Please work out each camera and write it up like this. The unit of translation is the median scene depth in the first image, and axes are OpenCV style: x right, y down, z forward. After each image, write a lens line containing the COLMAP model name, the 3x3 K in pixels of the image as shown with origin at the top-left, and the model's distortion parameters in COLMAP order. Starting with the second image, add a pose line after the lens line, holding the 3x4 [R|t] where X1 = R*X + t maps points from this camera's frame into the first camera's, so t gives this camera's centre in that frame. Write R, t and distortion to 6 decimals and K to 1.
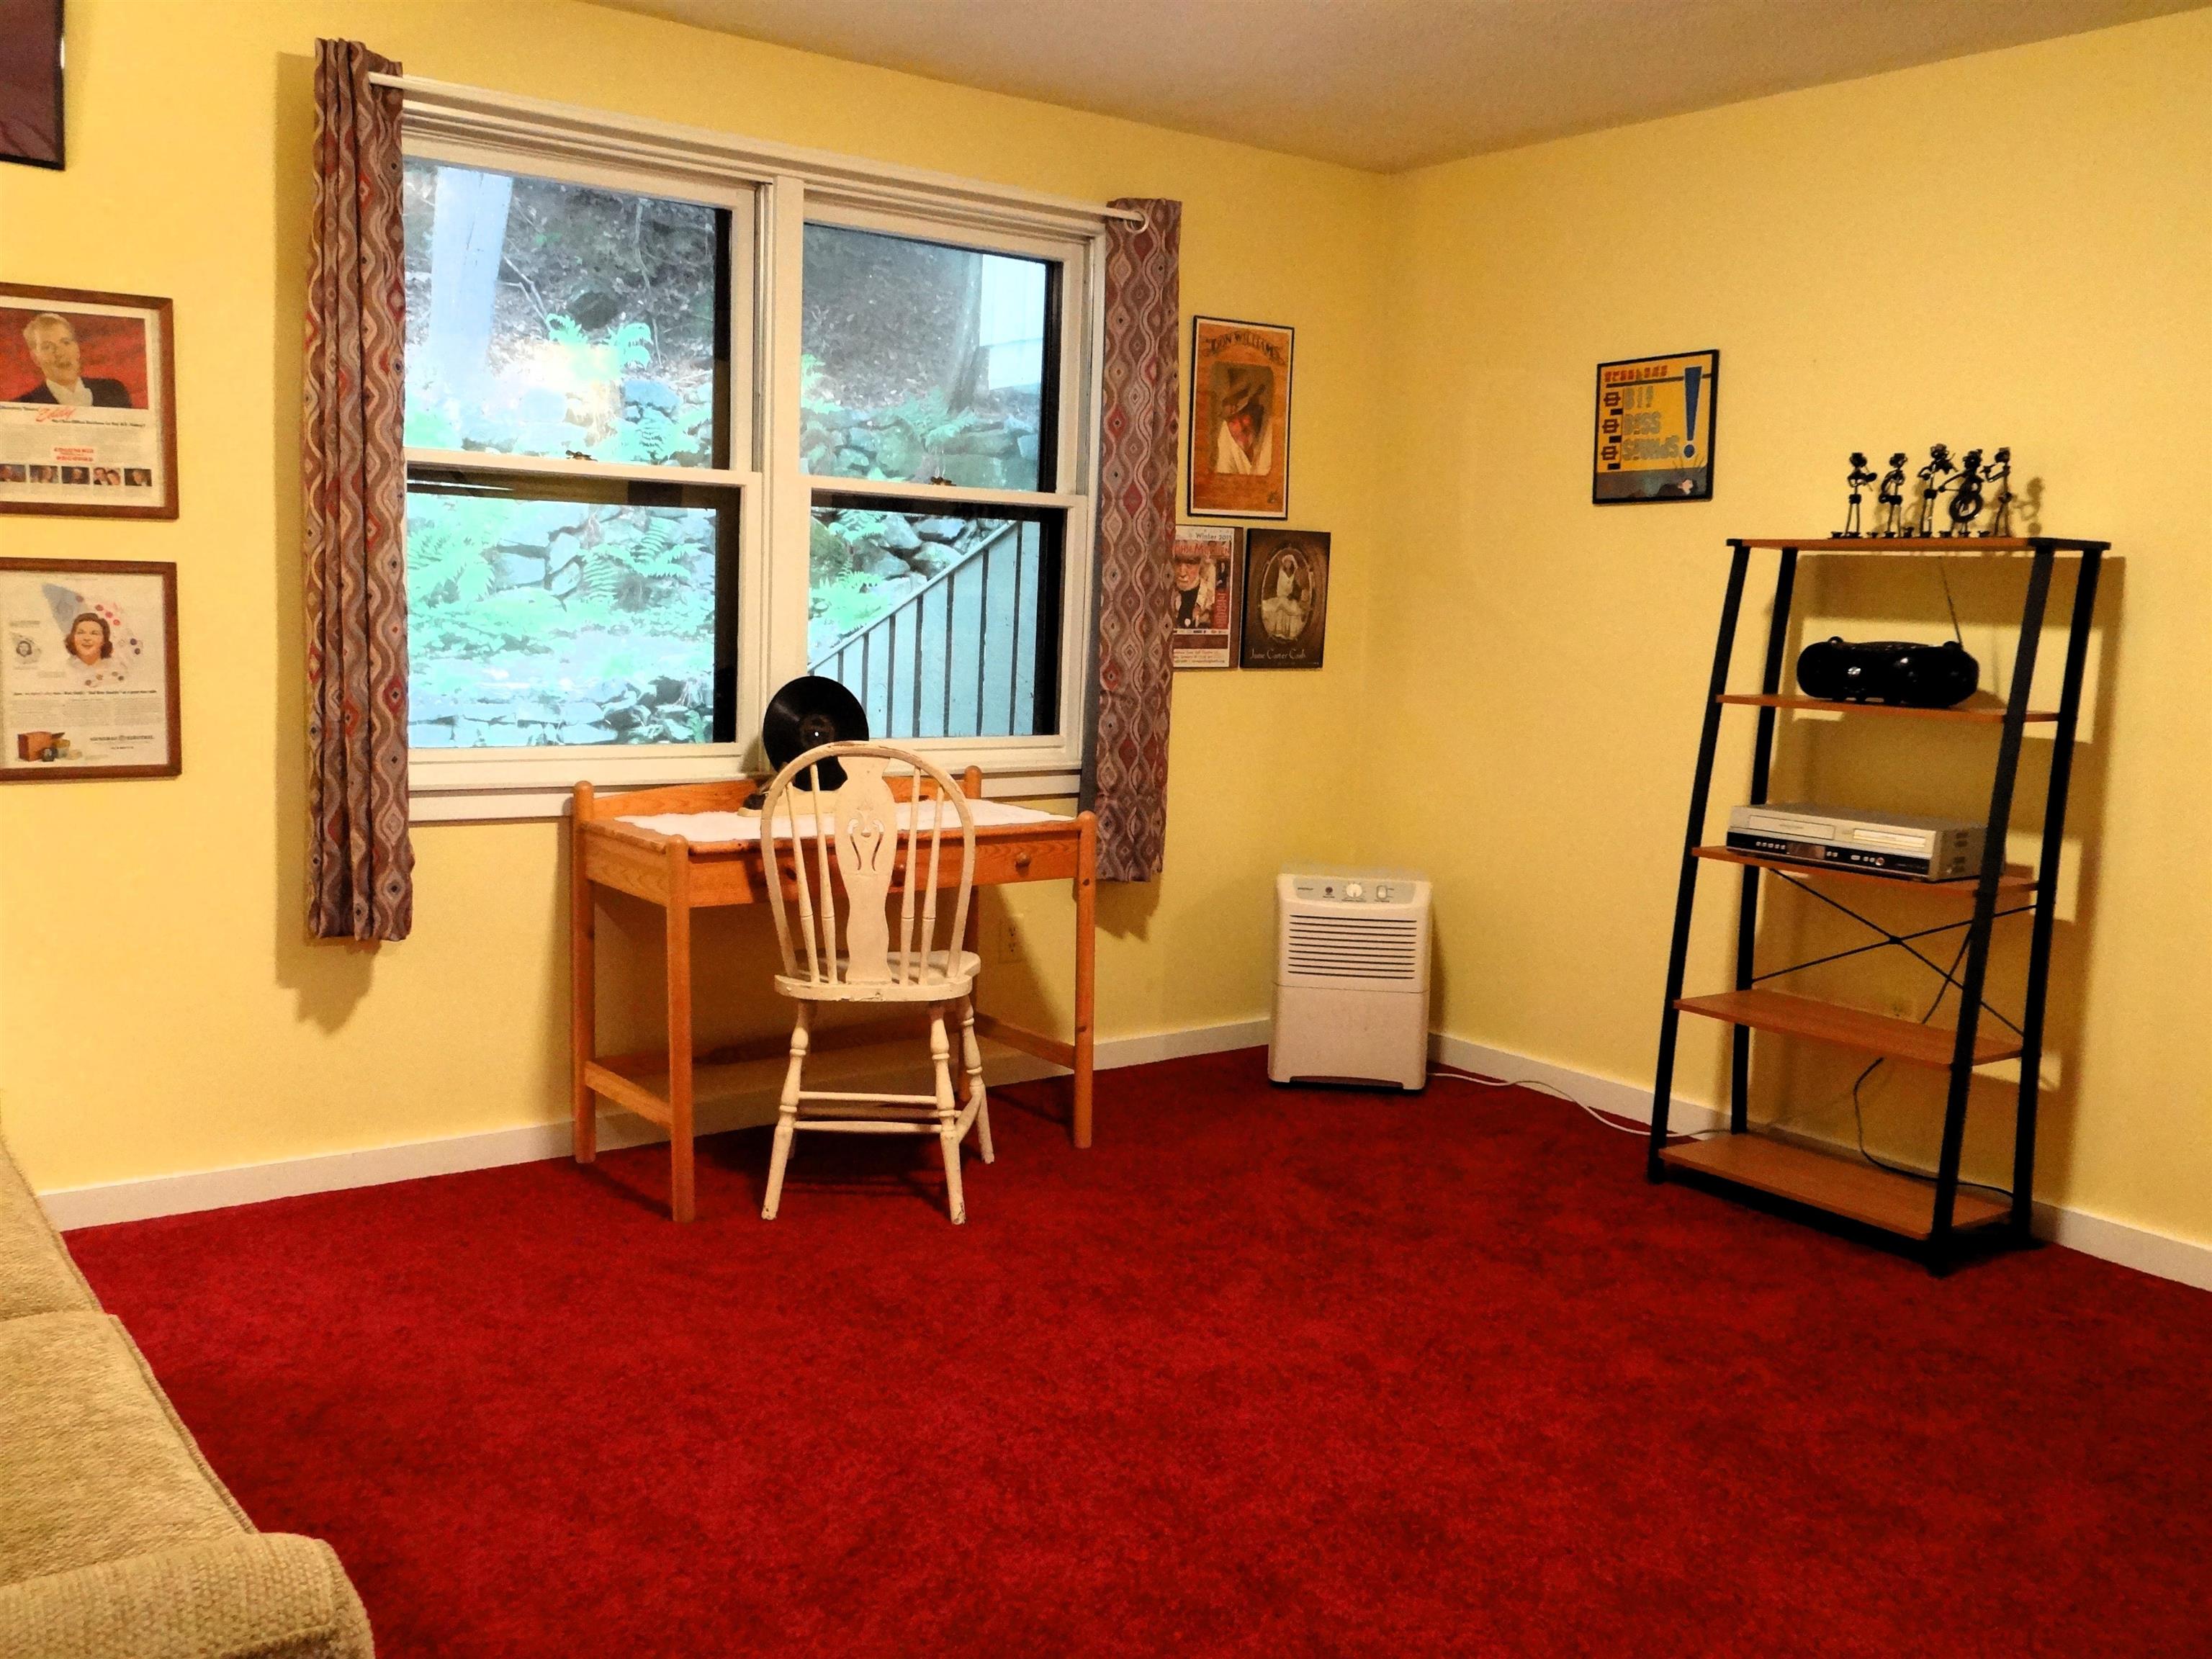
lens RADIAL K [[1906.5, 0, 1106.0], [0, 1906.5, 829.5], [0, 0, 1]] dist [0.005443, 0.004902]
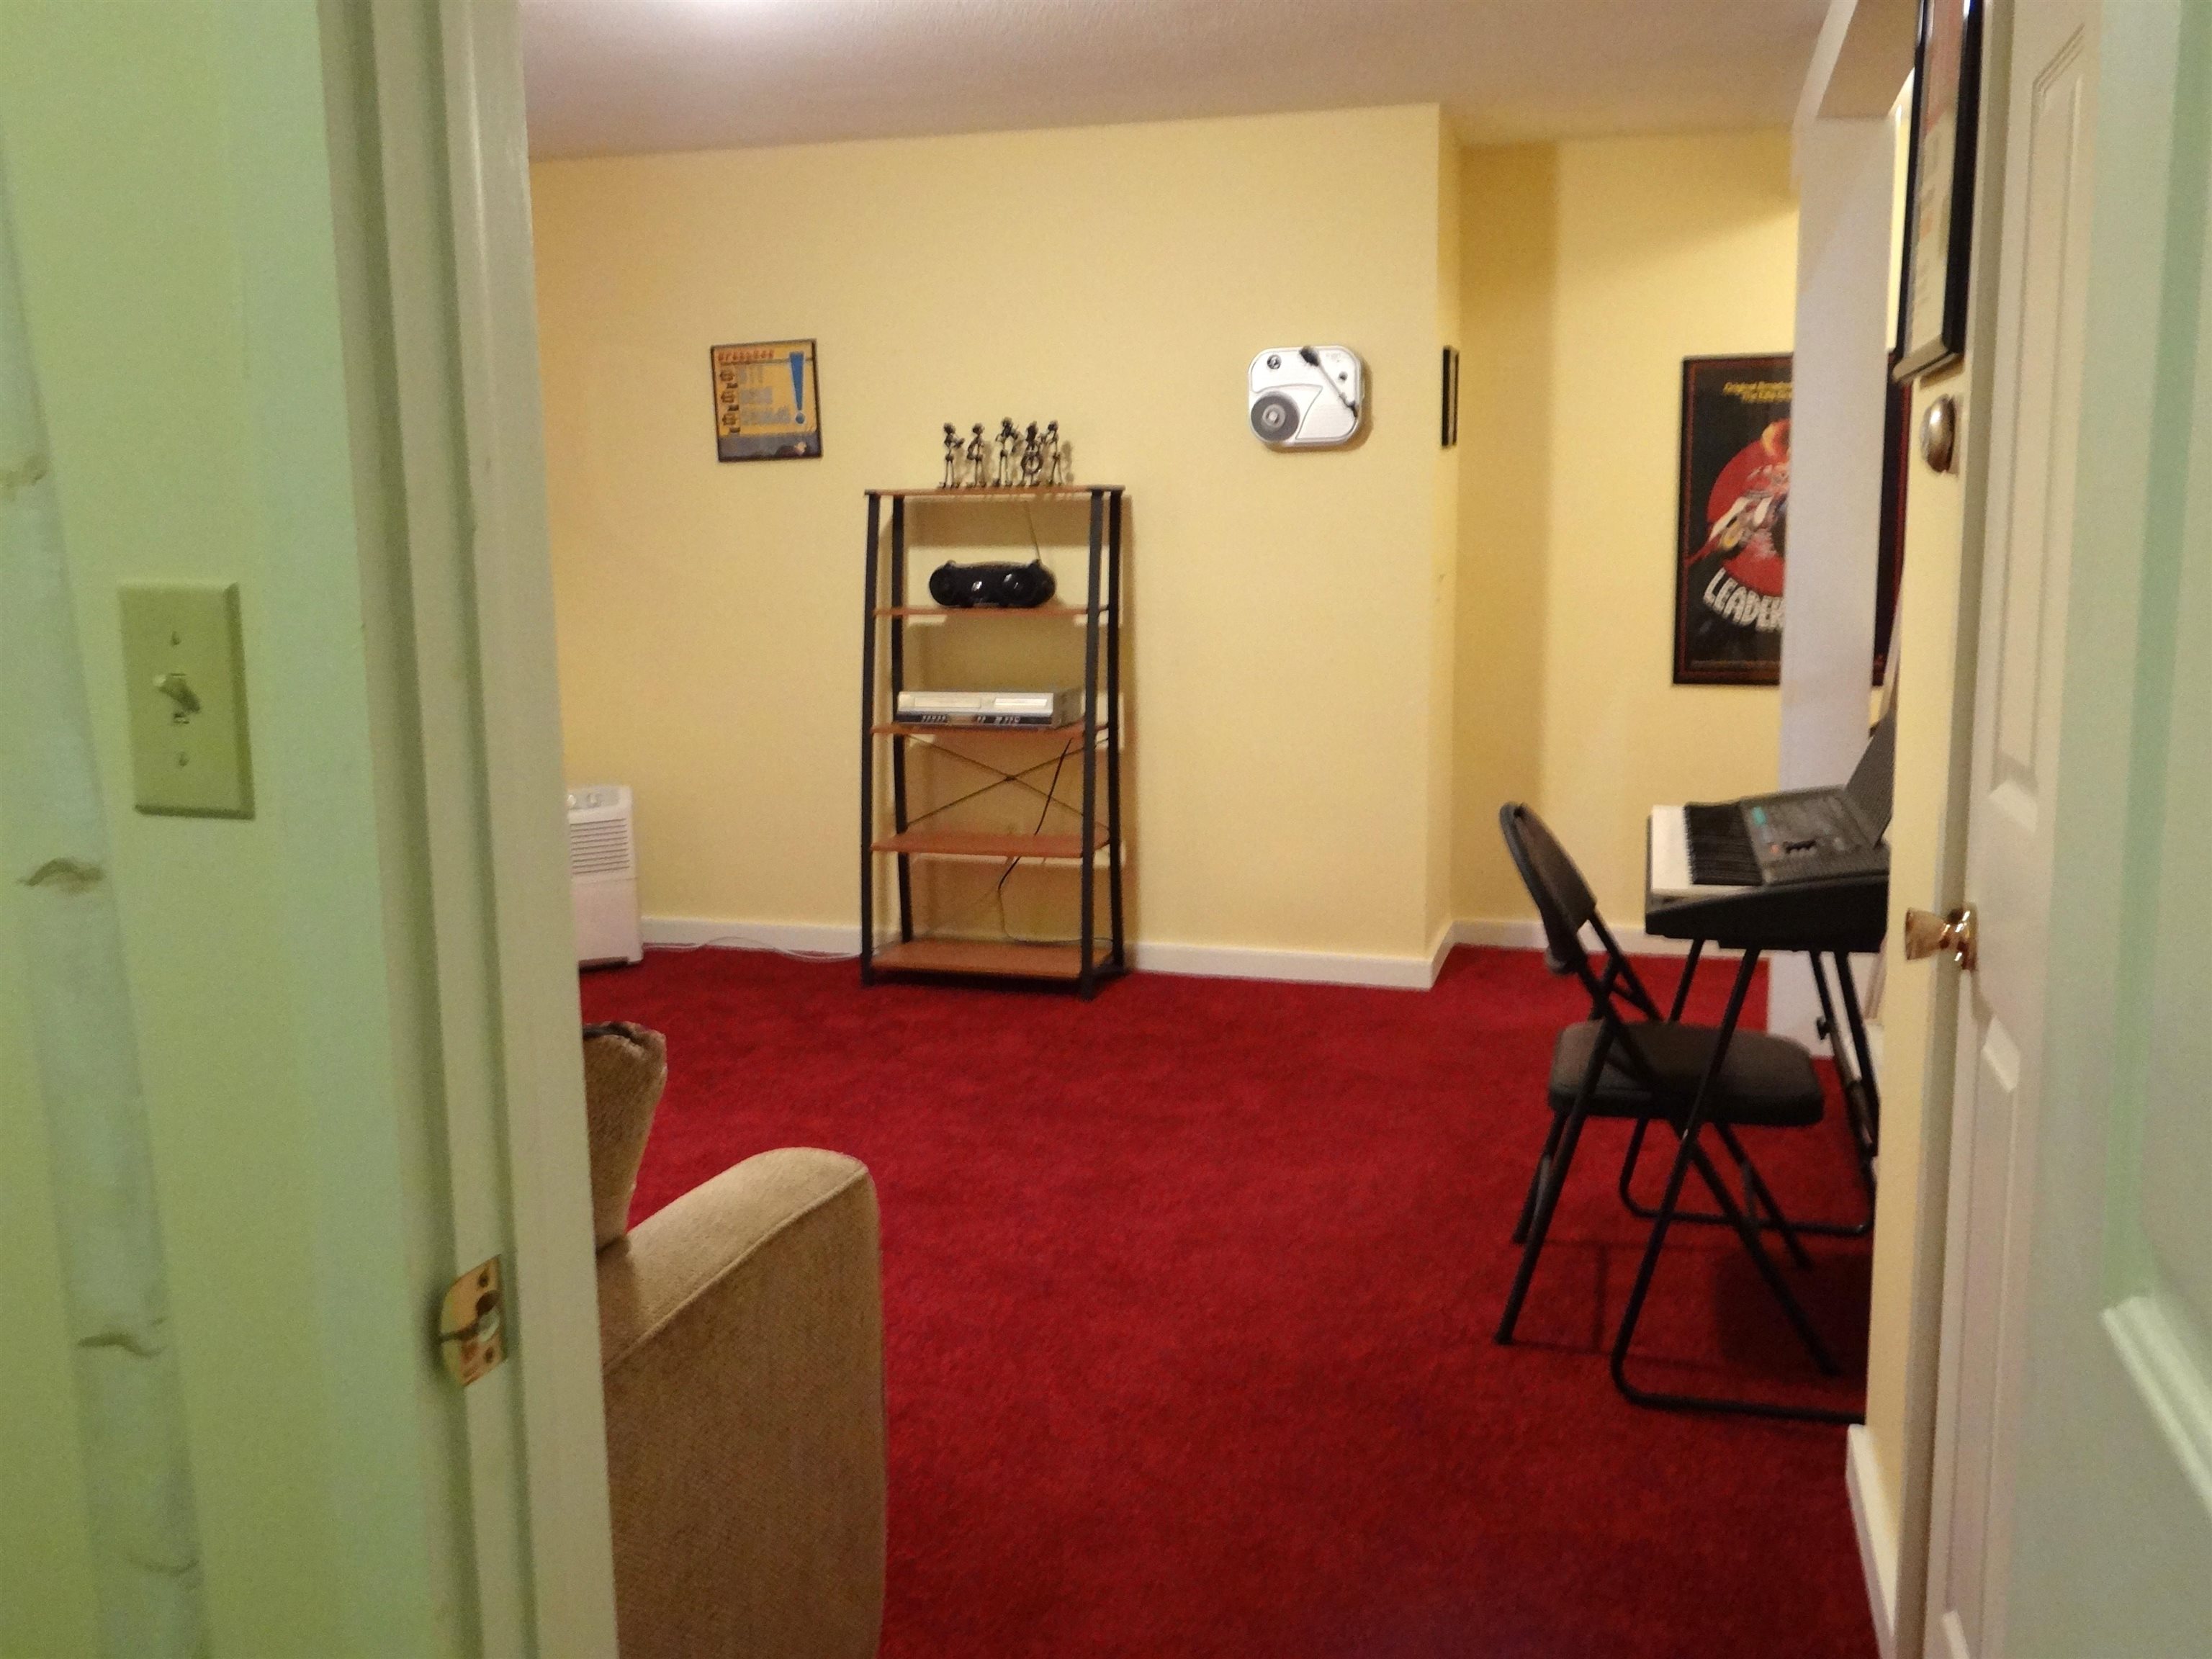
lens RADIAL K [[1977.6, 0, 1106.0], [0, 1977.6, 829.5], [0, 0, 1]] dist [-0.006358, 0.001584]
pose [[0.797818, -0.131887, 0.588296, -0.371905], [0.111137, 0.991230, 0.071501, -0.000493], [-0.592566, 0.008337, 0.805478, -0.188229]]
